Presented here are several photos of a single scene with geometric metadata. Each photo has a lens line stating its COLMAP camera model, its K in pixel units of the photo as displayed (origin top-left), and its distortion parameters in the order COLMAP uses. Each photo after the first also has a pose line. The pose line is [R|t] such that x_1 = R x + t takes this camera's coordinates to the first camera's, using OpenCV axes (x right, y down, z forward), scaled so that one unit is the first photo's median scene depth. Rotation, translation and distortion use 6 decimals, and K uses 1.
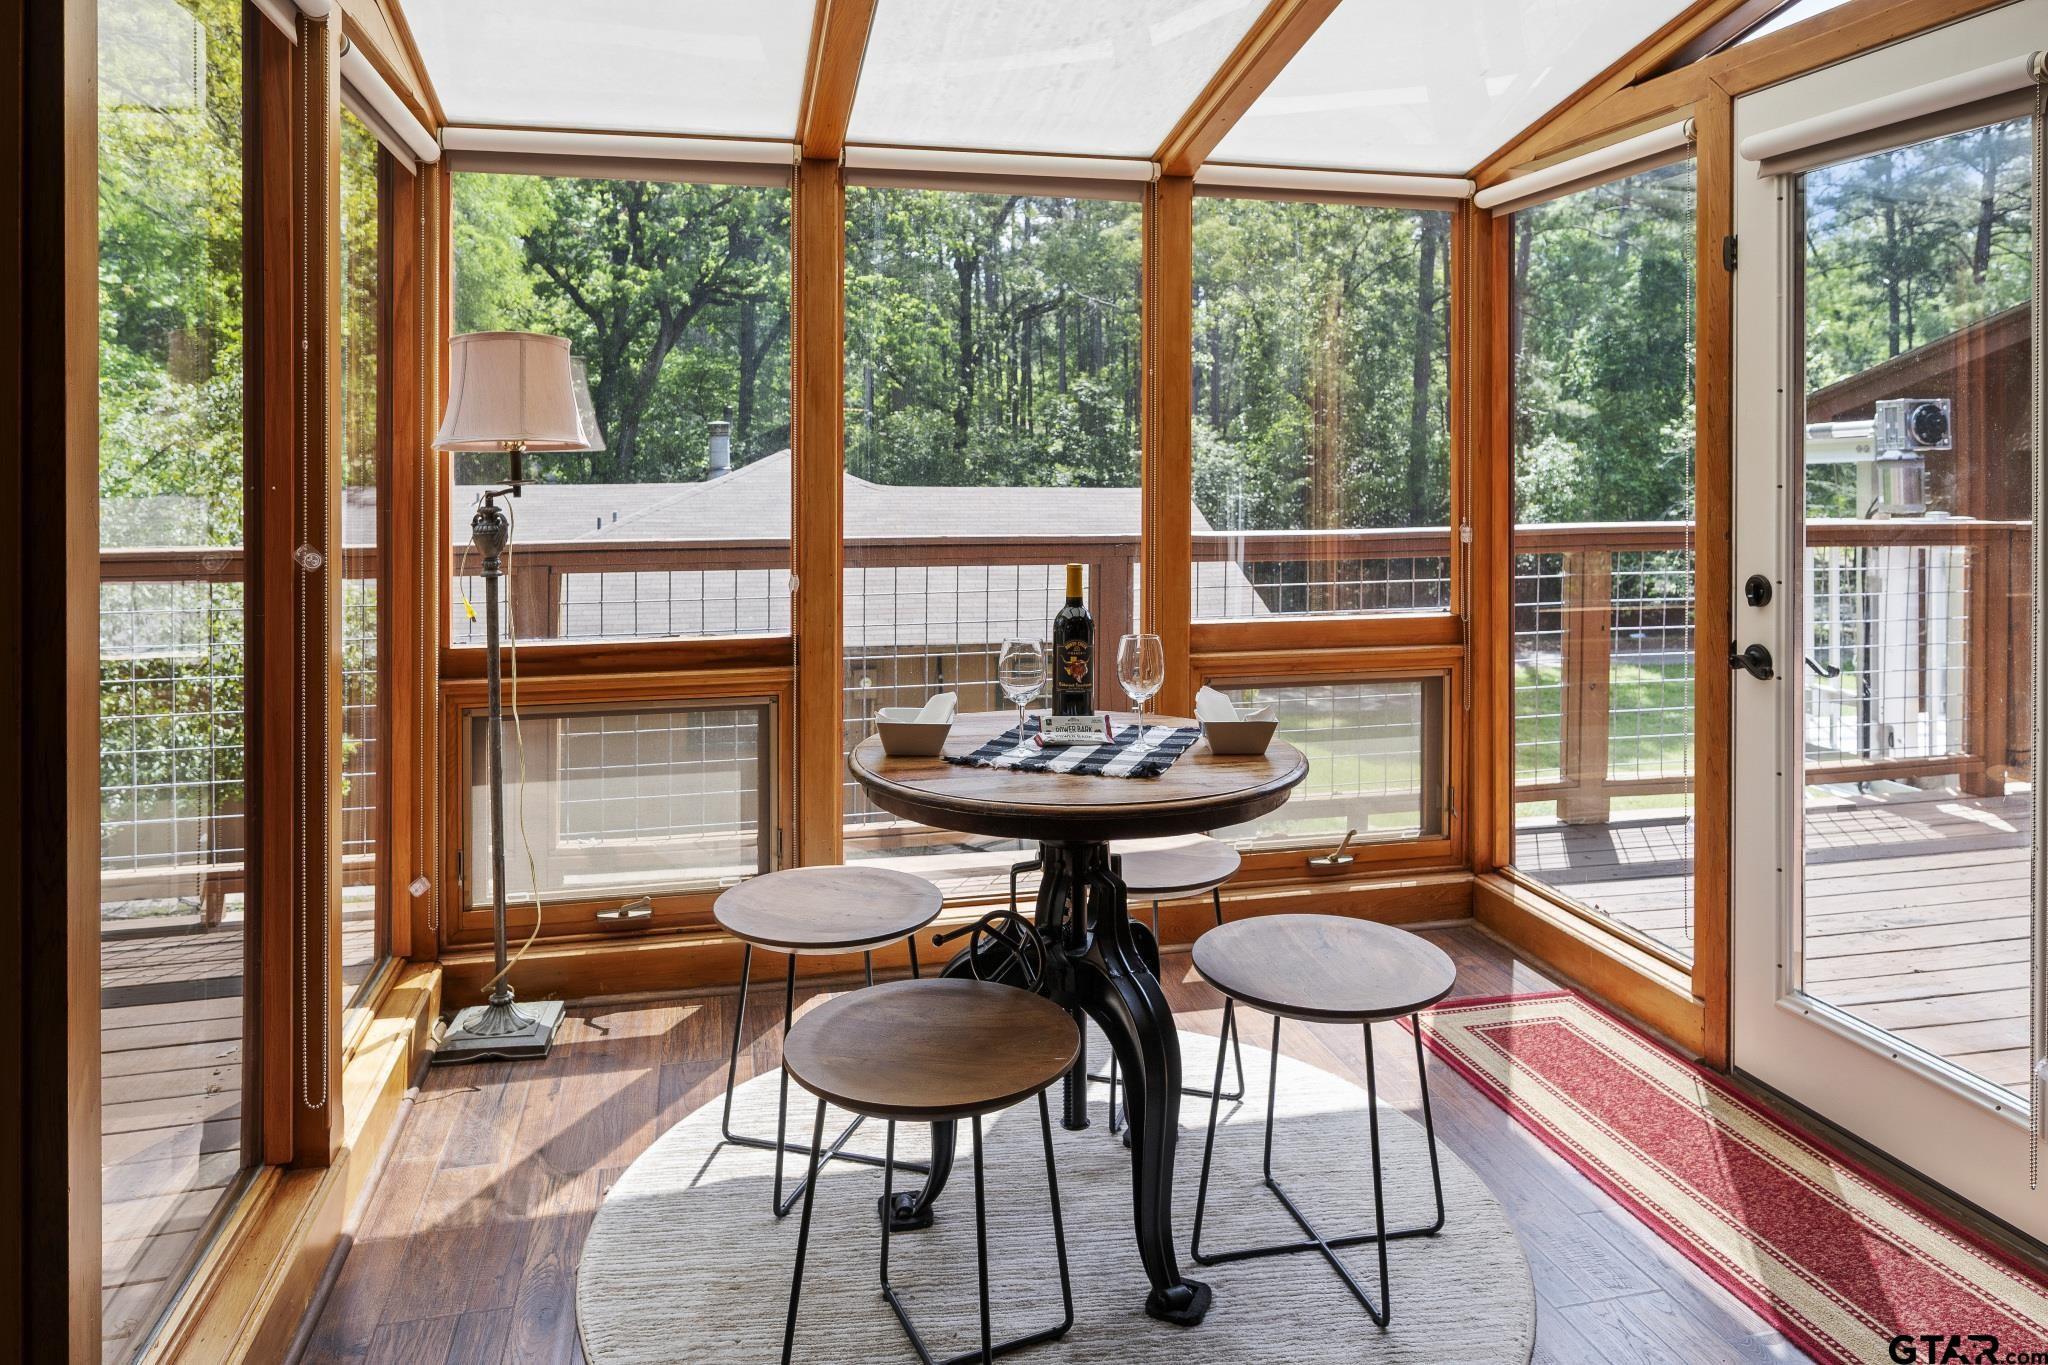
lens RADIAL K [[1231.8, 0, 1024.0], [0, 1231.8, 682.5], [0, 0, 1]] dist [0.000330, 0.000080]
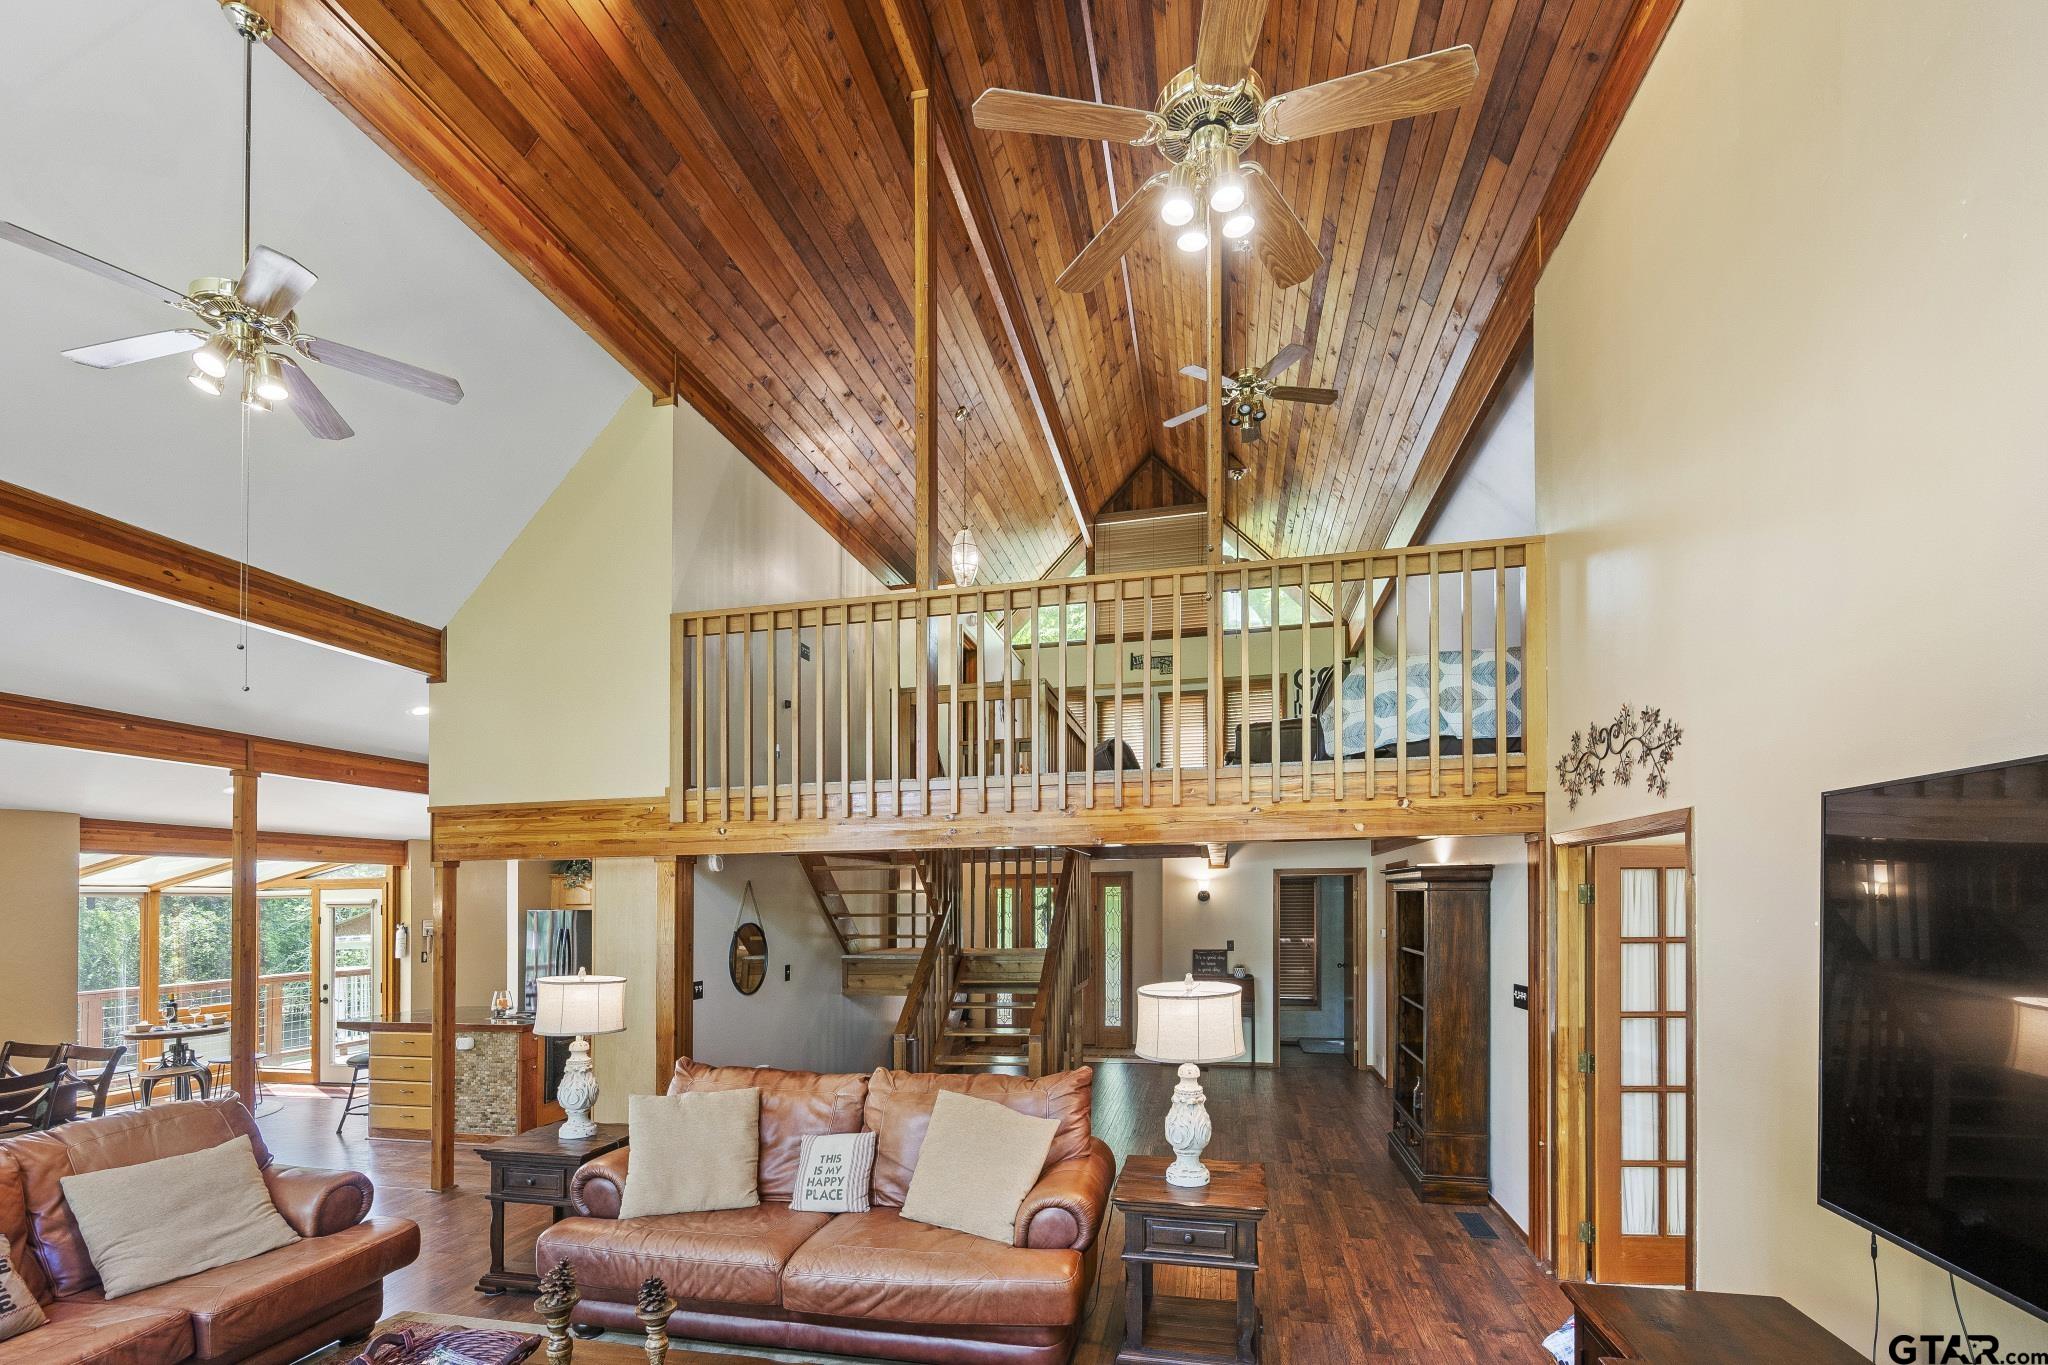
lens RADIAL K [[1170.7, 0, 1024.0], [0, 1170.7, 682.5], [0, 0, 1]] dist [-0.003777, 0.000749]
pose [[0.510880, 0.163156, 0.844027, -2.003198], [0.150165, 0.949791, -0.274494, 0.448549], [-0.846435, 0.266977, 0.460730, -3.631157]]
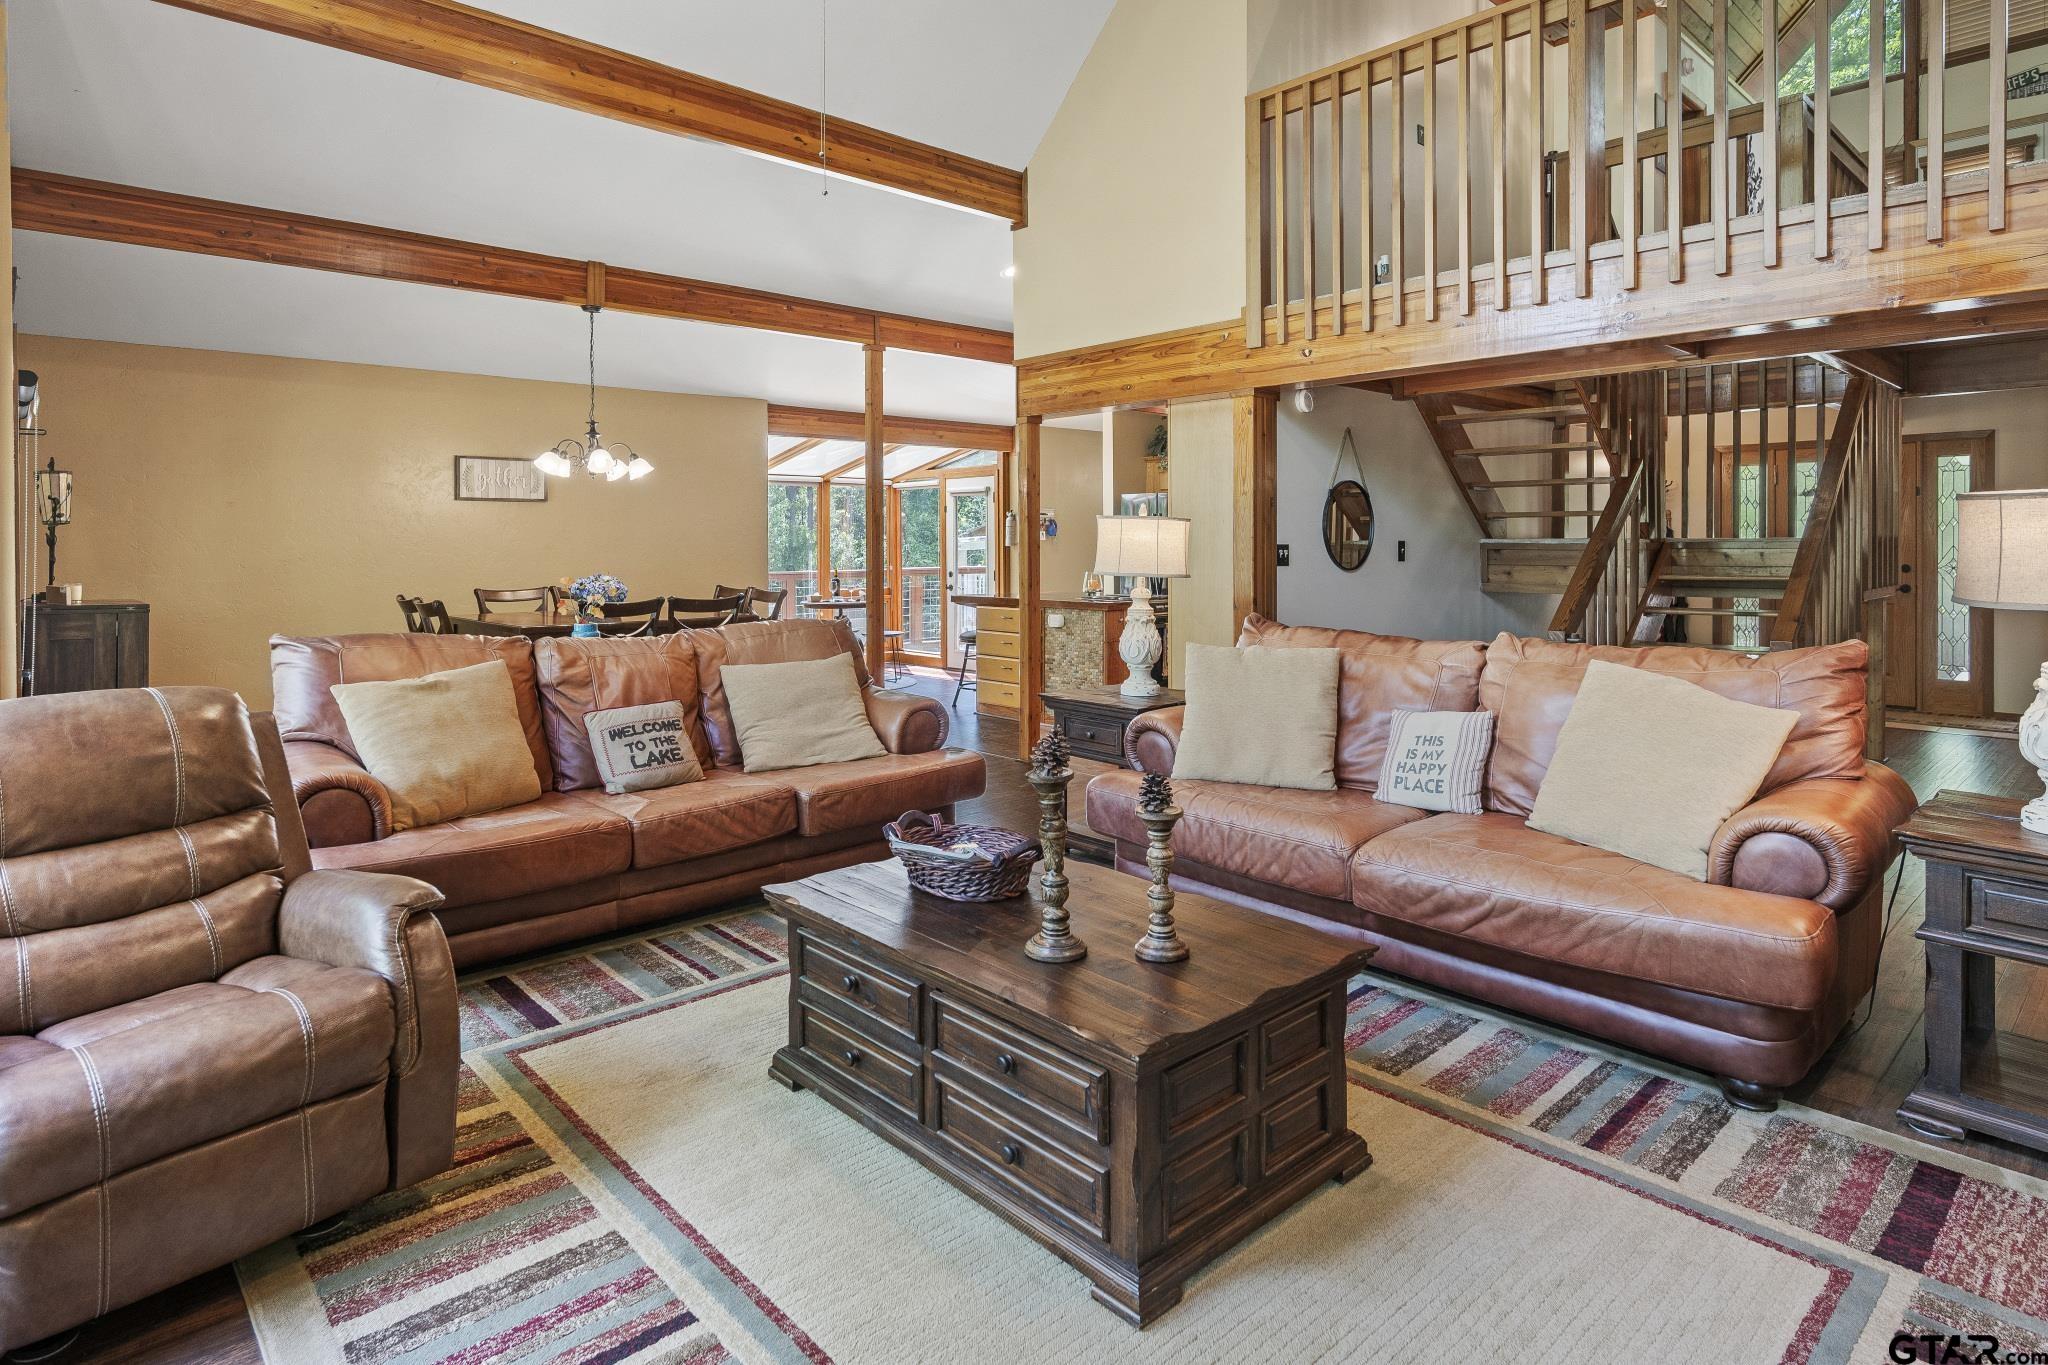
lens RADIAL K [[1169.7, 0, 1024.0], [0, 1169.7, 682.5], [0, 0, 1]] dist [0.002270, 0.000861]
pose [[0.929672, 0.153039, 0.335097, -0.629644], [-0.050753, 0.954161, -0.294959, 1.666294], [-0.364877, 0.257207, 0.894824, -3.126017]]
